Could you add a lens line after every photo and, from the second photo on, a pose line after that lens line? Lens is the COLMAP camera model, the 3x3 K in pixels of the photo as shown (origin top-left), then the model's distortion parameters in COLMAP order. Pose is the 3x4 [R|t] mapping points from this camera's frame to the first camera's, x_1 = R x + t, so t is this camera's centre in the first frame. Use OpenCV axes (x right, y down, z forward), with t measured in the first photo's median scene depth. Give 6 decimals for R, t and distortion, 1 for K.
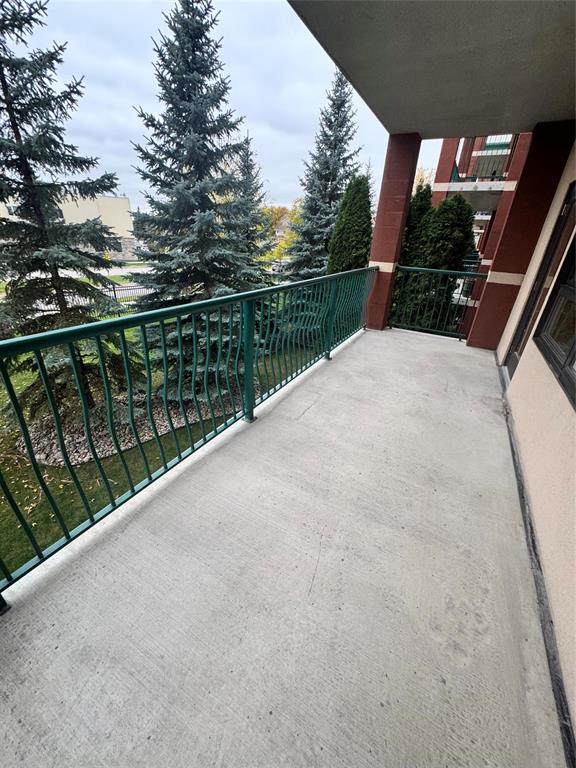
lens RADIAL K [[308.9, 0, 288.2], [0, 308.9, 383.2], [0, 0, 1]] dist [0.001846, 0.000128]
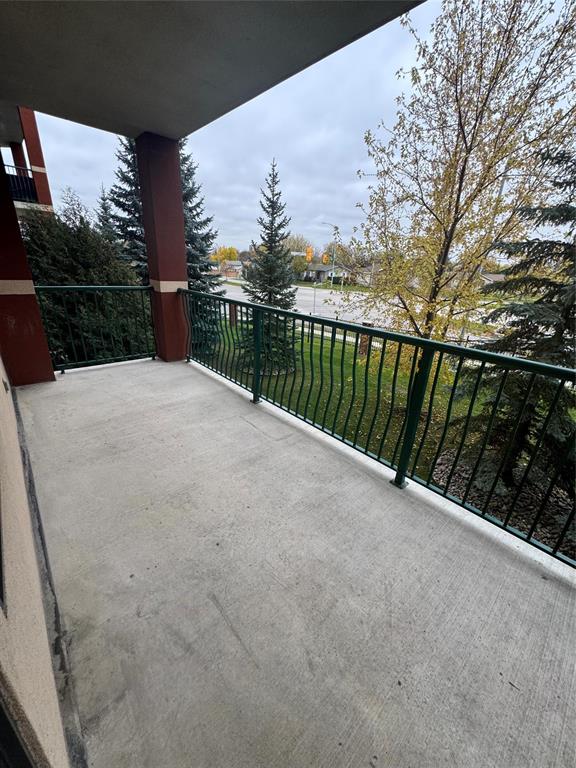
lens RADIAL K [[308.9, 0, 289.4], [0, 308.9, 384.6], [0, 0, 1]] dist [0.001846, 0.000128]
pose [[-0.326299, 0.276595, -0.903894, 0.887748], [-0.471307, 0.781289, 0.409216, -0.484791], [0.819389, 0.559538, -0.124573, 1.114325]]
